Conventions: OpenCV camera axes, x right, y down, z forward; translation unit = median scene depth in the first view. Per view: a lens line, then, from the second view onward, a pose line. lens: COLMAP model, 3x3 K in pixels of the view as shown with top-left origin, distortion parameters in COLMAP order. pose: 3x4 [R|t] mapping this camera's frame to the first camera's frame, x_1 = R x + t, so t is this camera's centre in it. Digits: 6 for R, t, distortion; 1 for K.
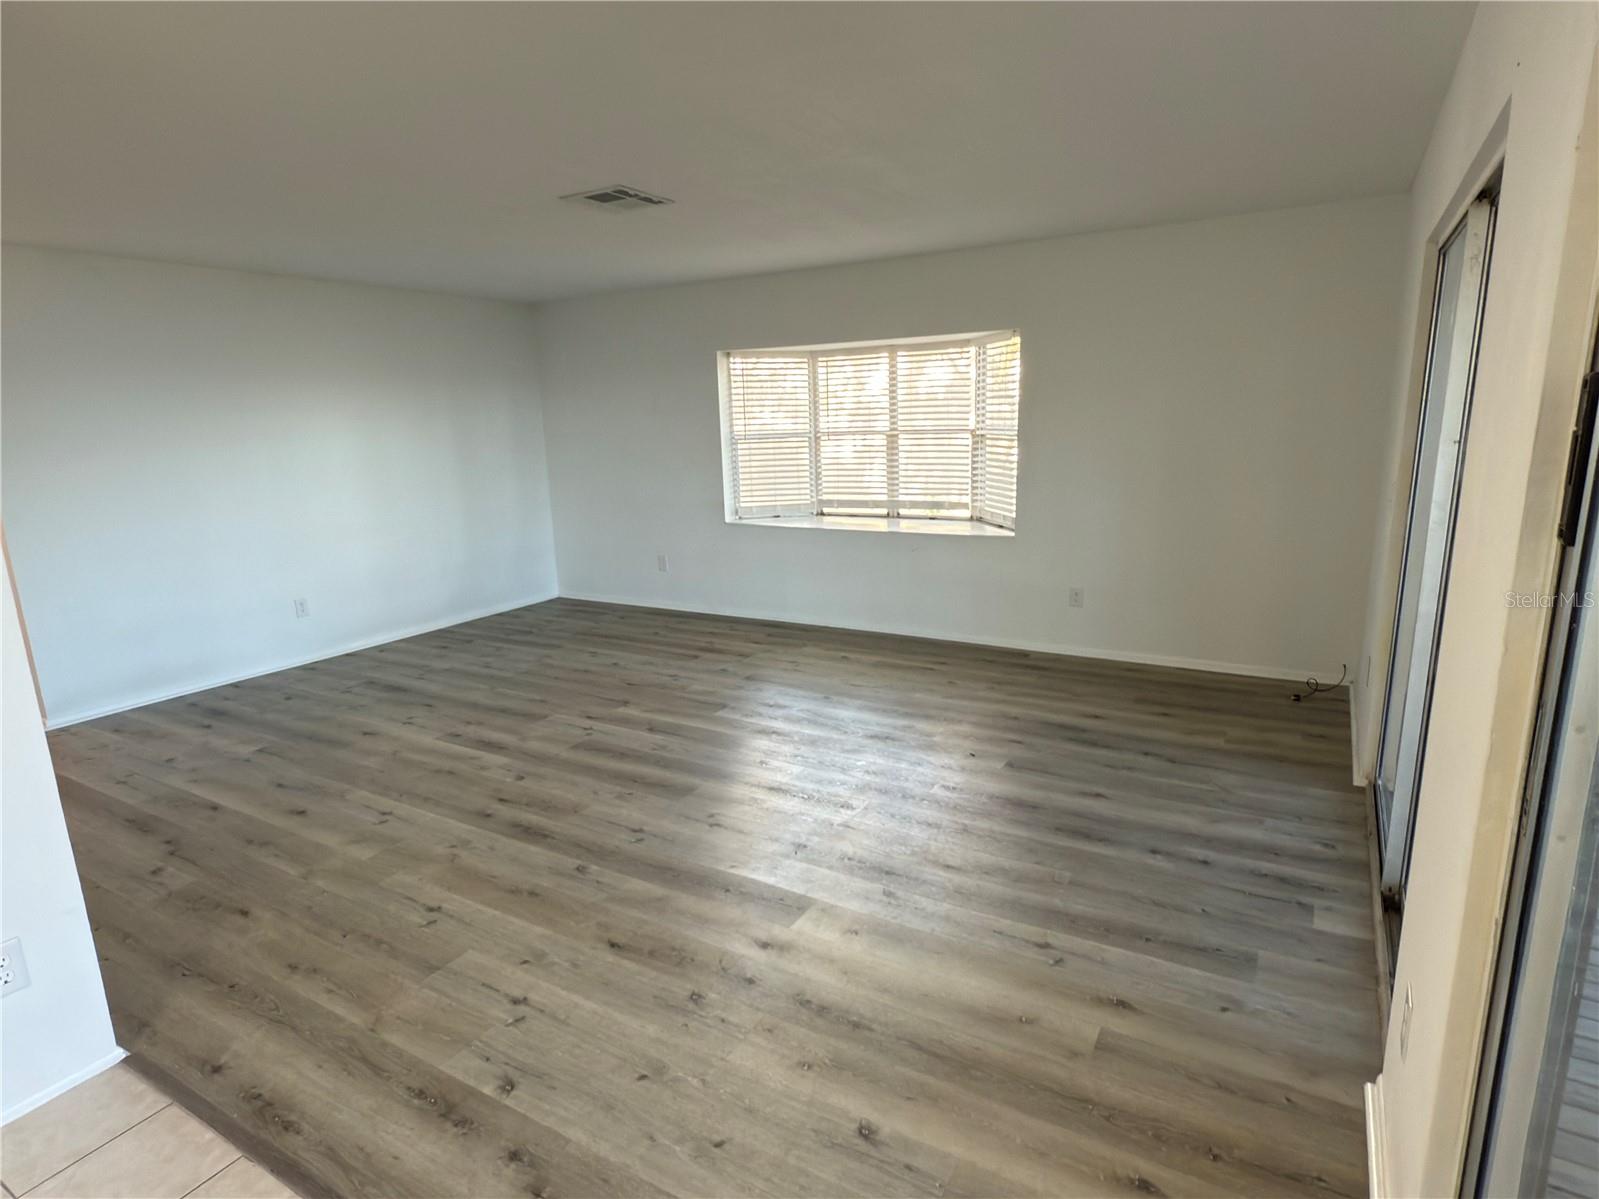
lens RADIAL K [[874.1, 0, 802.1], [0, 874.1, 605.3], [0, 0, 1]] dist [-0.006468, 0.000055]
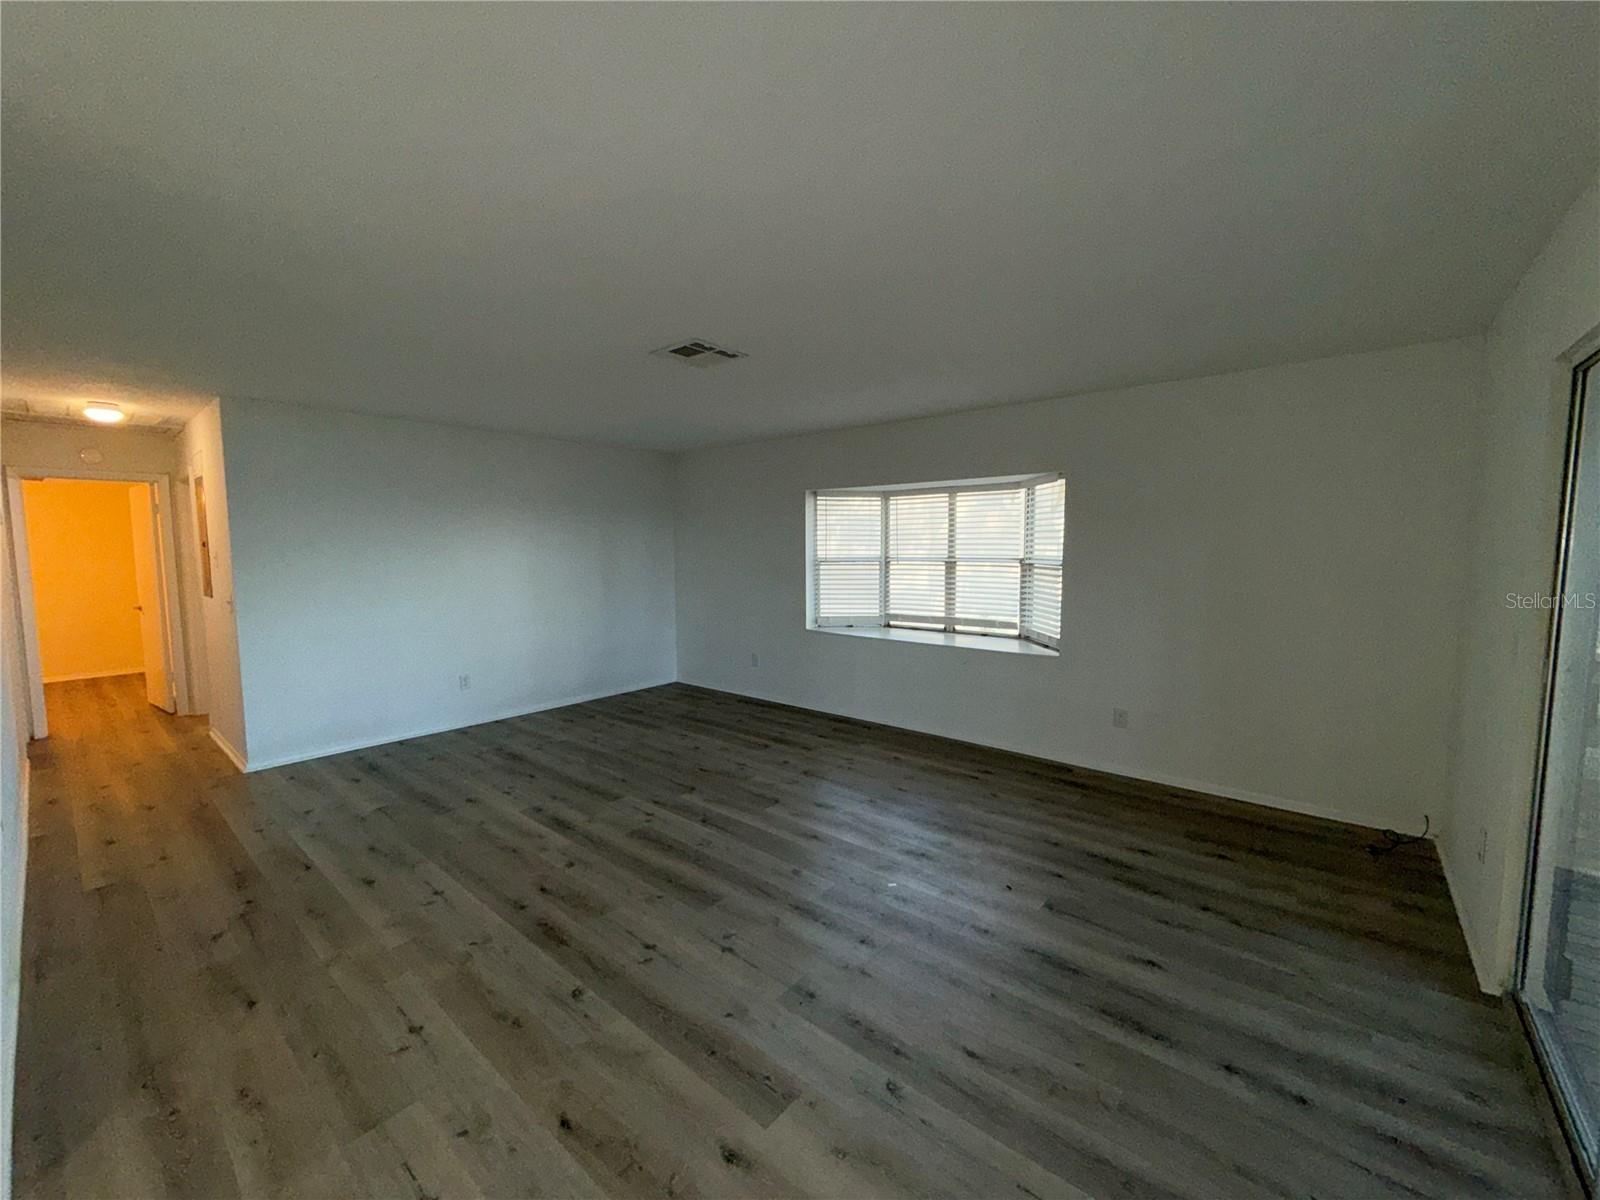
lens RADIAL K [[637.9, 0, 796.2], [0, 637.9, 598.2], [0, 0, 1]] dist [-0.000713, -0.000413]
pose [[0.986114, 0.039095, -0.161401, 0.047909], [-0.059923, 0.990184, -0.126271, -0.032564], [0.154881, 0.134189, 0.978777, 0.170243]]
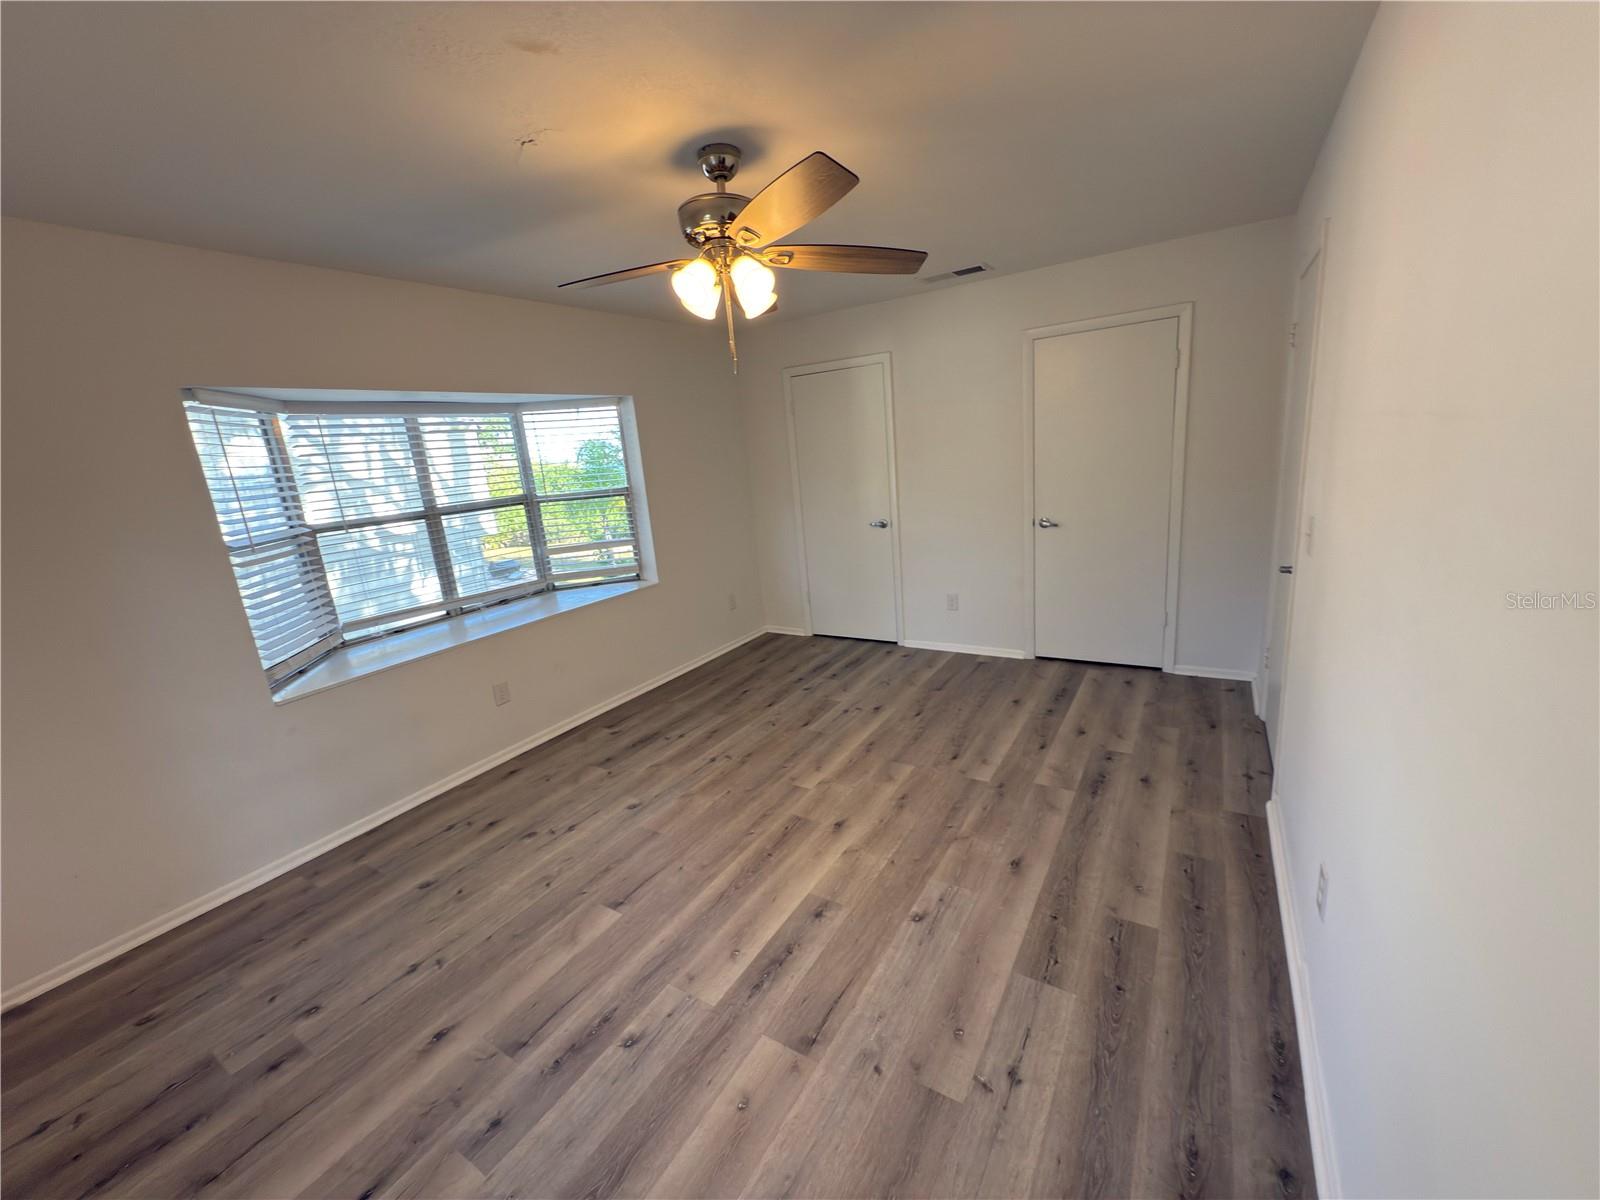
lens RADIAL K [[637.9, 0, 810.4], [0, 637.9, 590.2], [0, 0, 1]] dist [-0.000713, -0.000413]
pose [[-0.003194, -0.195274, 0.980744, -0.580325], [0.298421, 0.935874, 0.187312, -0.167672], [-0.954429, 0.293272, 0.055284, 0.801576]]
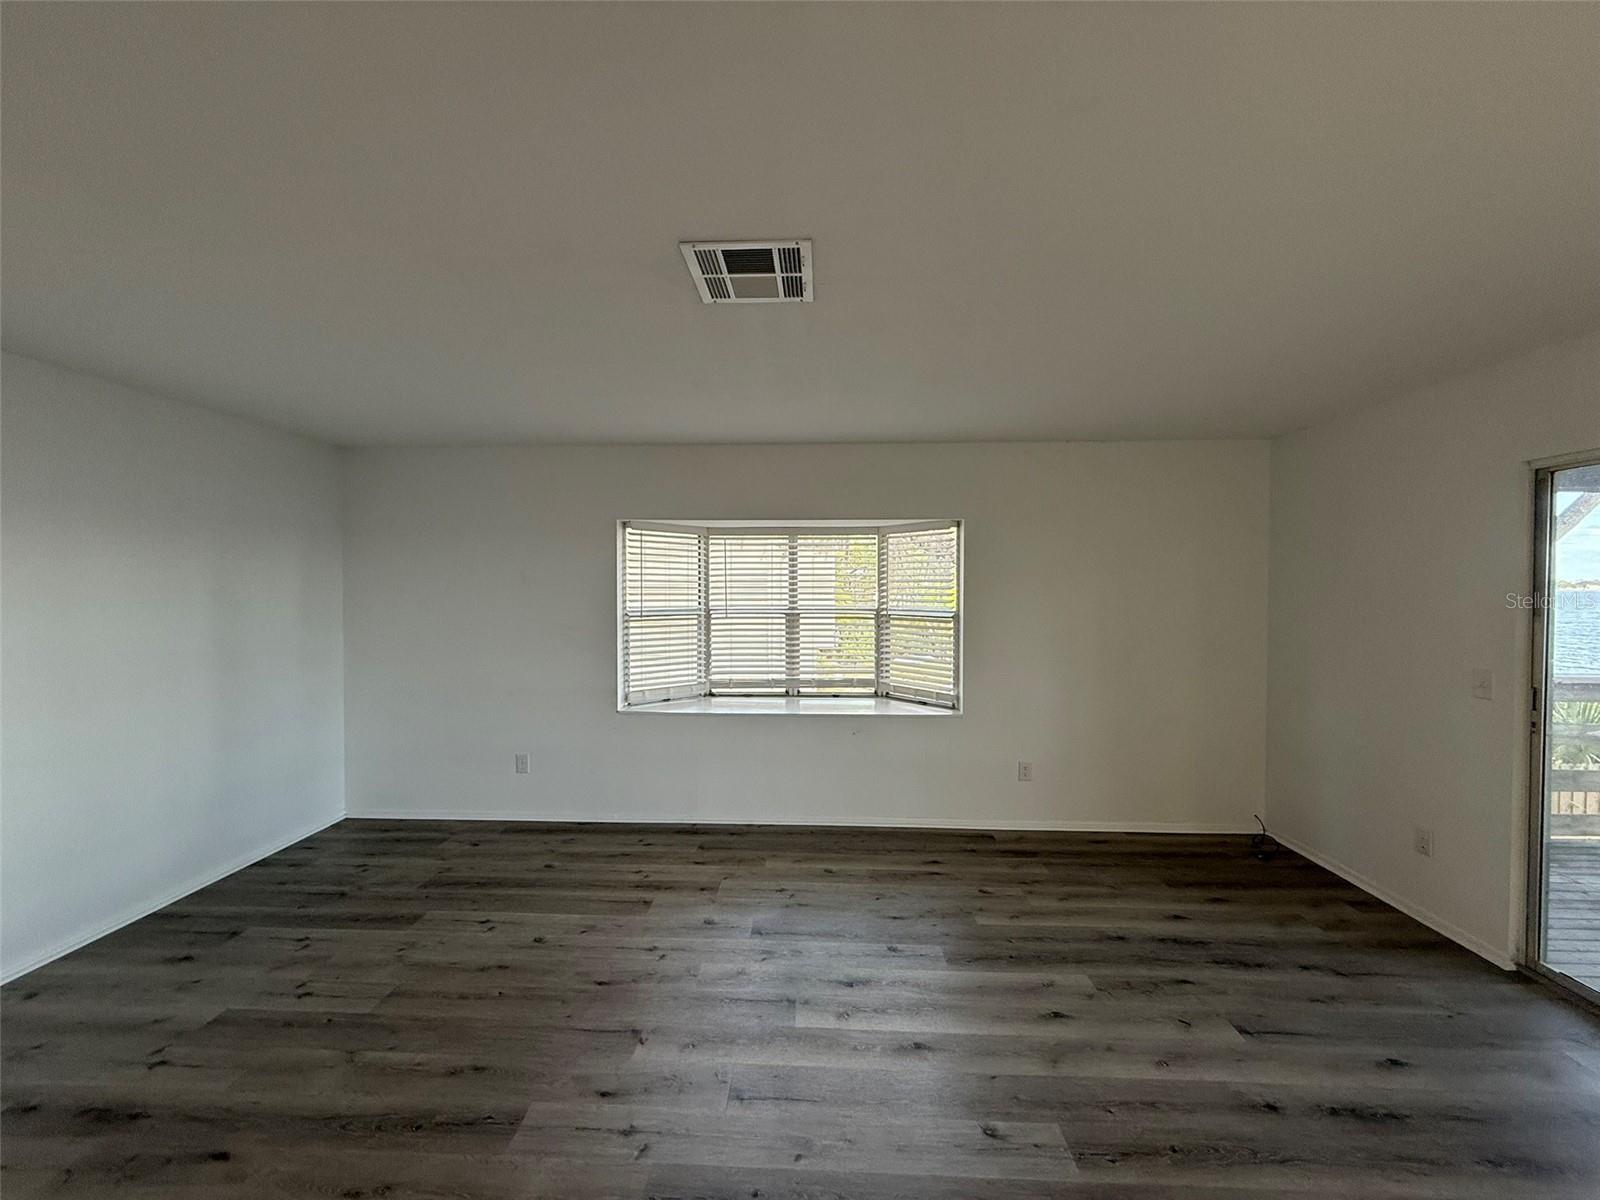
lens RADIAL K [[637.9, 0, 790.3], [0, 637.9, 598.5], [0, 0, 1]] dist [-0.000713, -0.000413]
pose [[0.880517, 0.022396, 0.473484, -0.297782], [0.075902, 0.979332, -0.187475, -0.091282], [-0.467897, 0.201013, 0.860619, 0.446053]]
